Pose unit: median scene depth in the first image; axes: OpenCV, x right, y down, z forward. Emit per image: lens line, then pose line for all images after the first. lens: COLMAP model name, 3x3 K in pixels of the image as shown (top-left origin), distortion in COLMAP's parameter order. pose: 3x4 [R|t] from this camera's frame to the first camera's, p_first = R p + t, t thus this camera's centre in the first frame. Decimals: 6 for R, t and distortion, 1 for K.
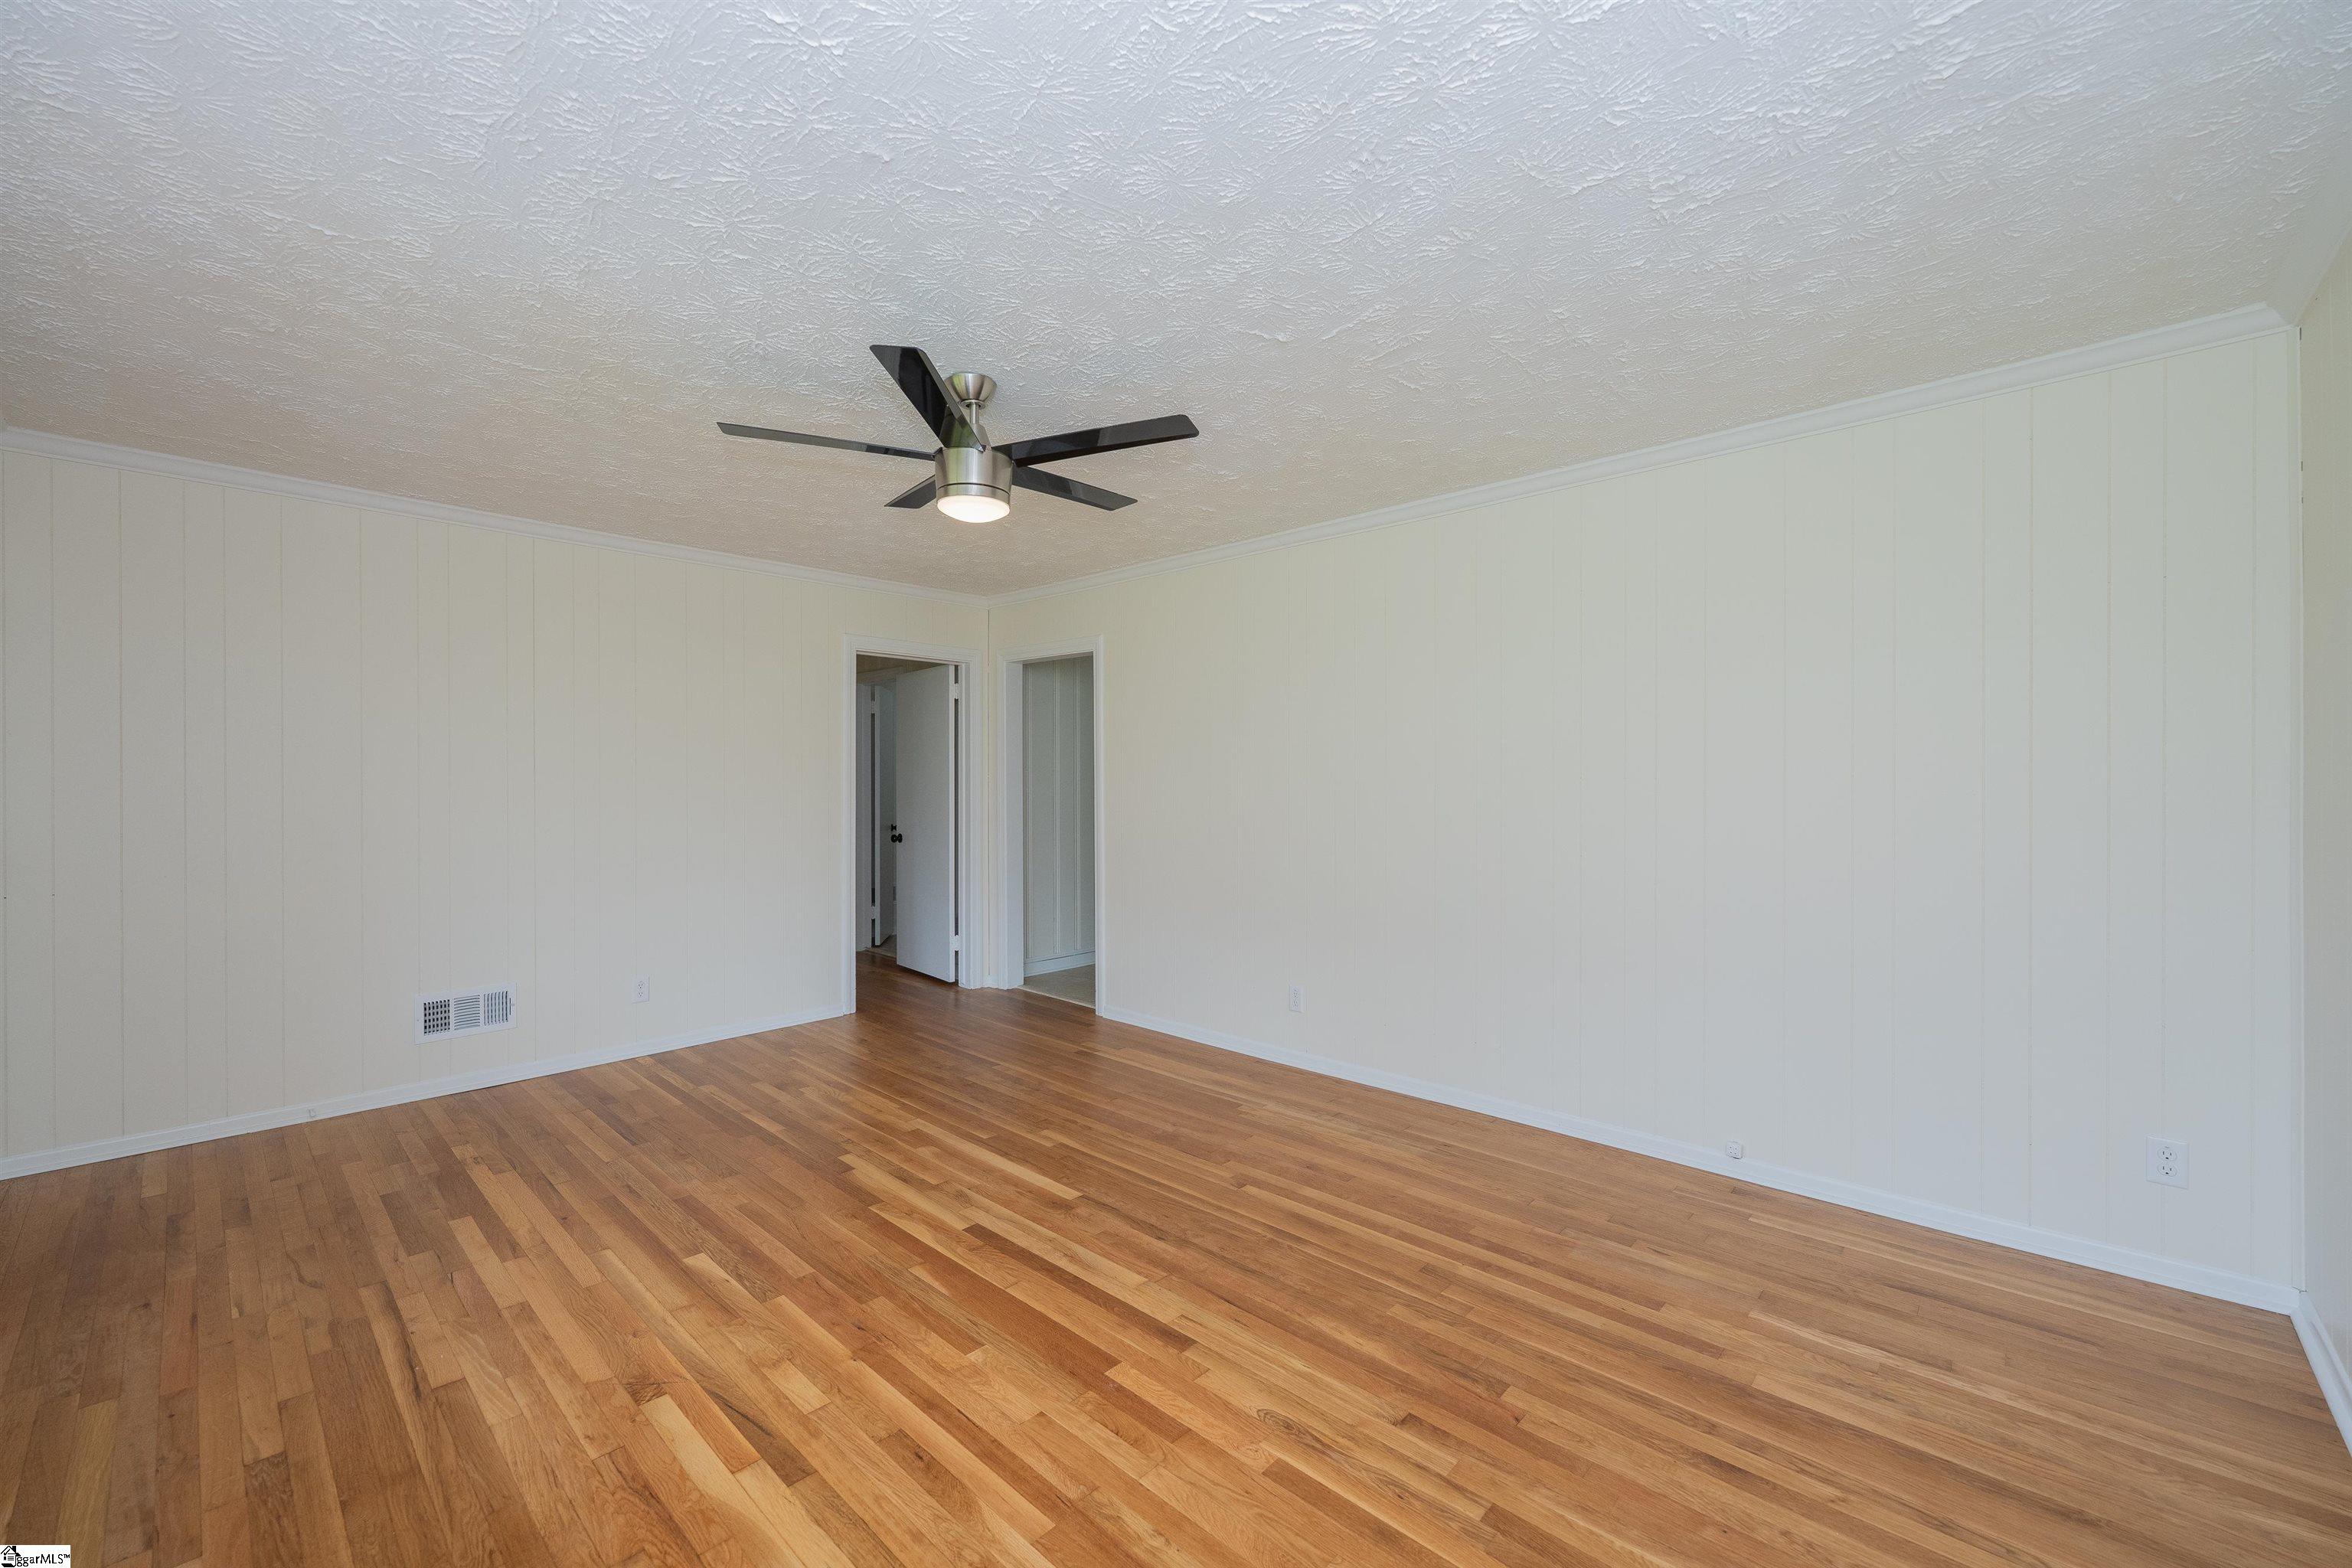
lens RADIAL K [[943.7, 0, 1171.8], [0, 943.7, 783.4], [0, 0, 1]] dist [-0.005387, 0.001046]
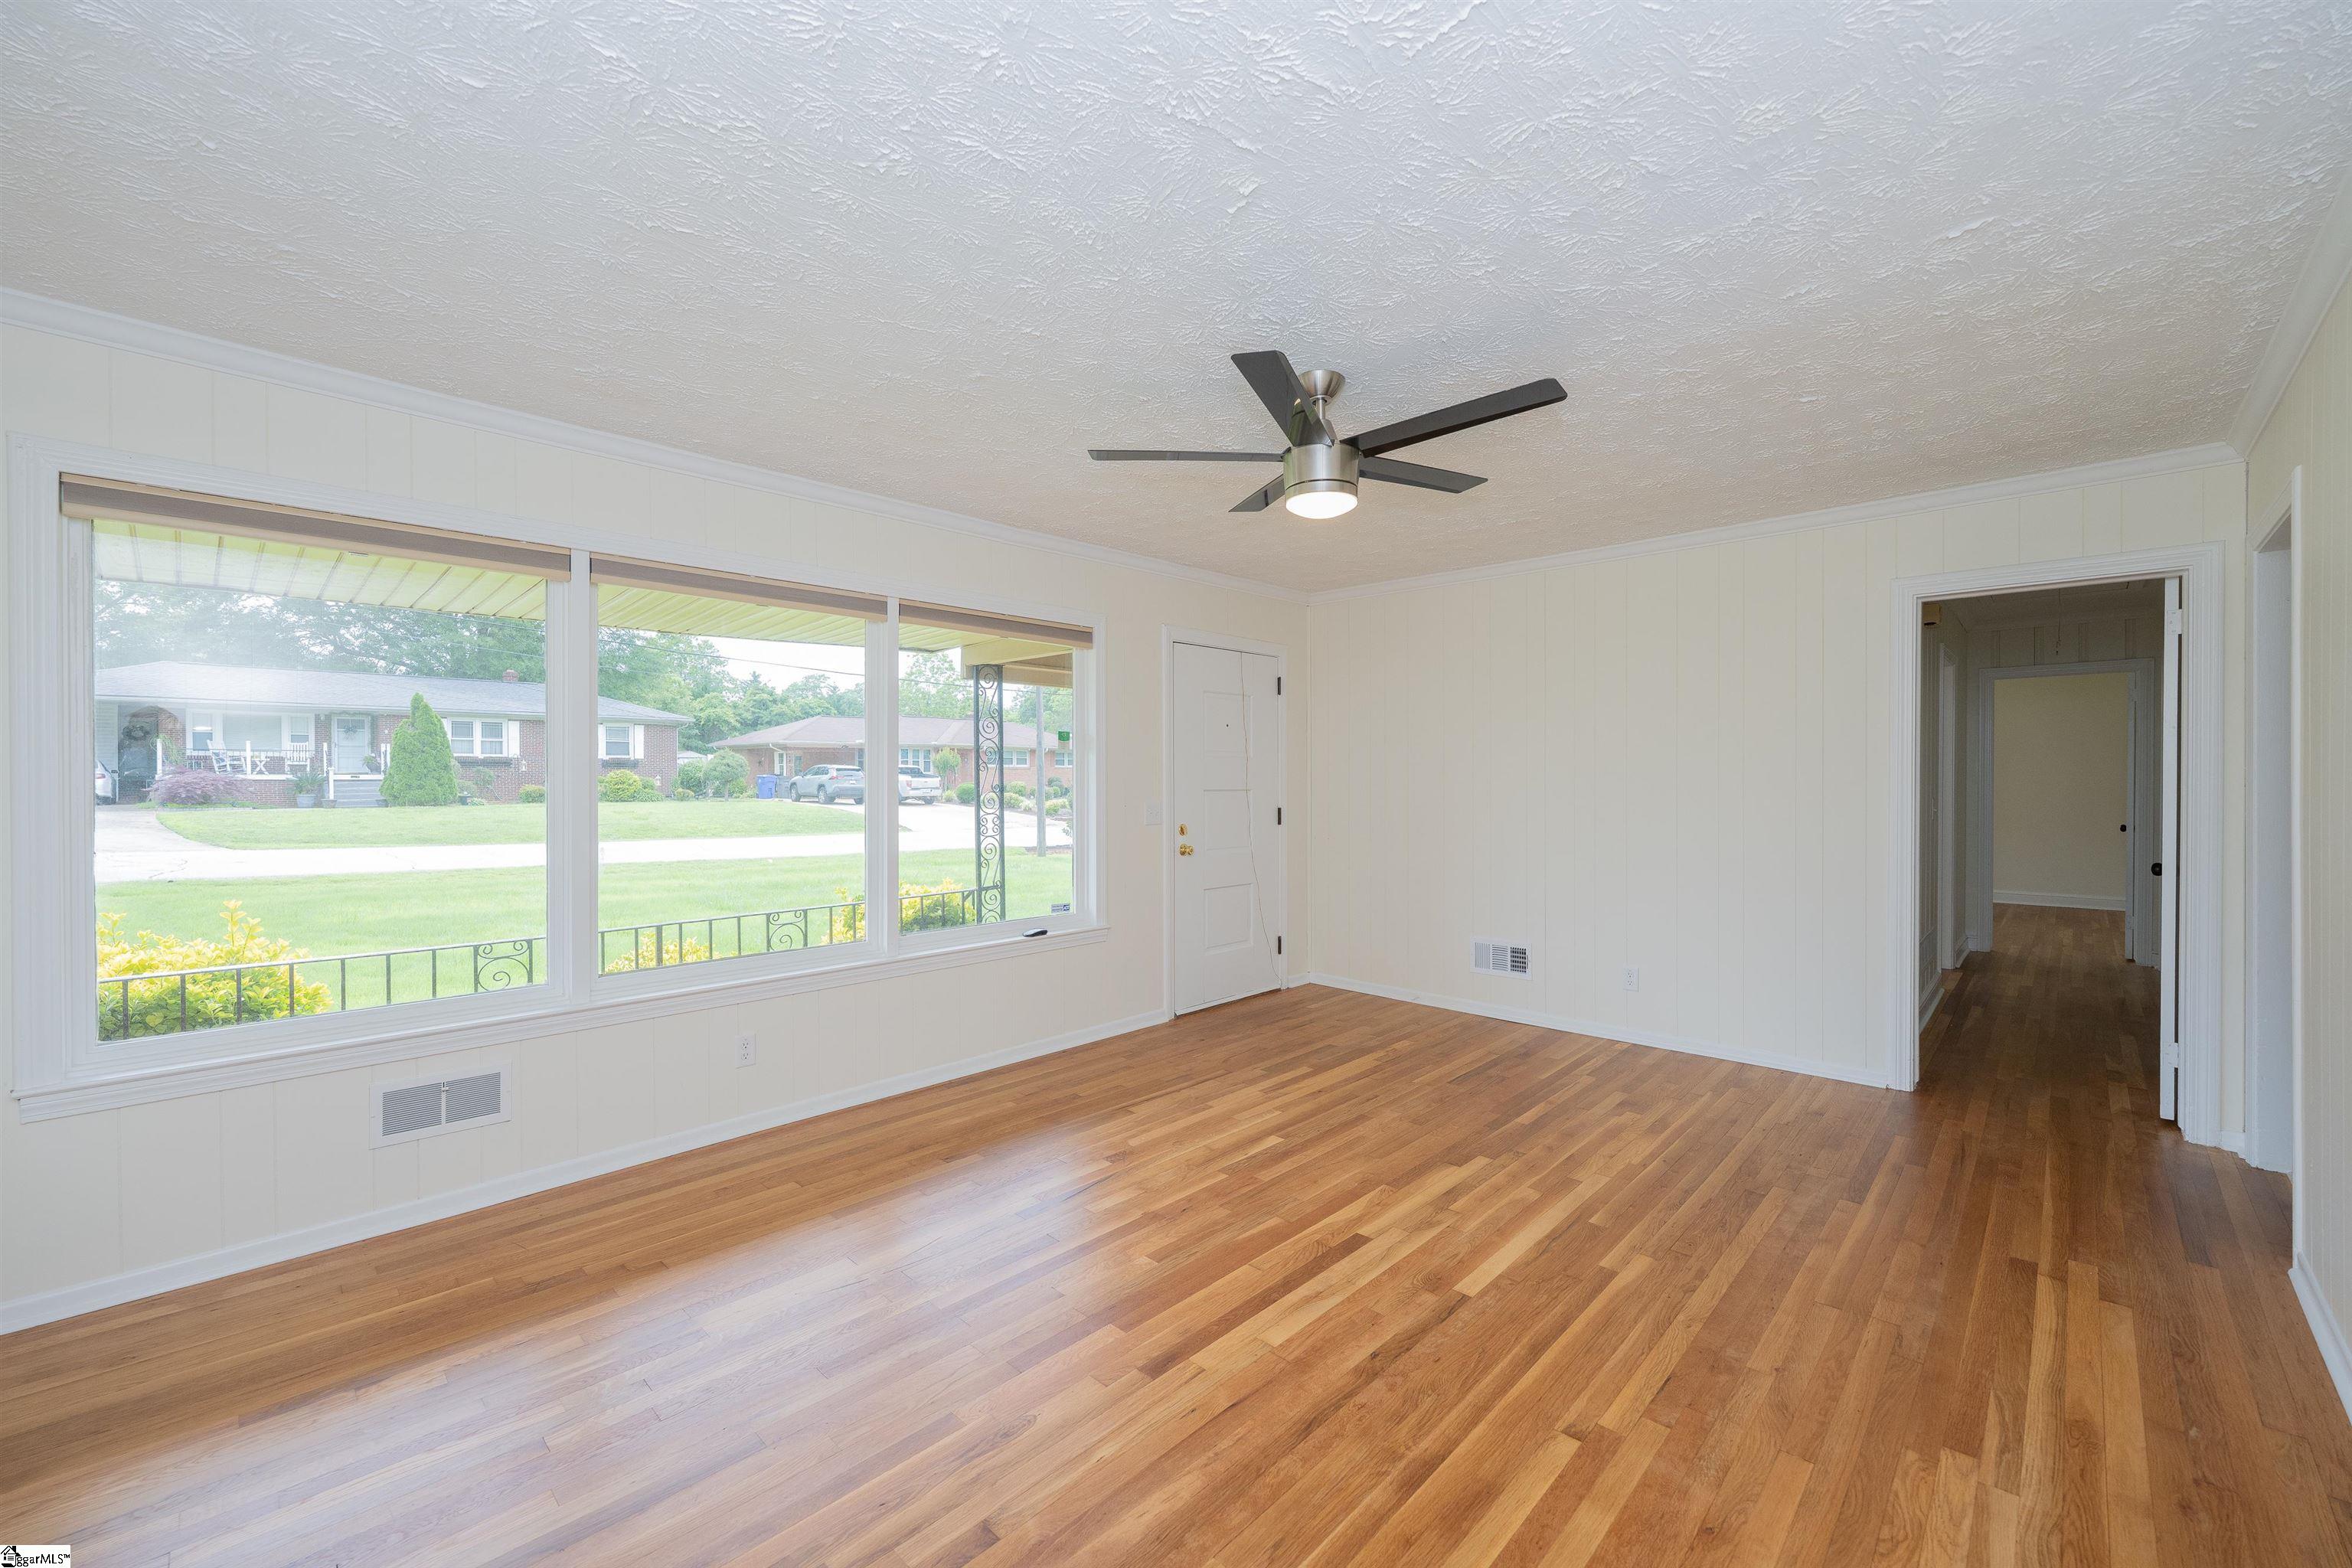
lens RADIAL K [[943.7, 0, 1174.7], [0, 943.7, 780.1], [0, 0, 1]] dist [-0.005387, 0.001046]
pose [[-0.020793, 0.003996, -0.999776, 0.719144], [-0.004009, 0.999984, 0.004080, -0.000868], [0.999776, 0.004093, -0.020776, 0.784064]]
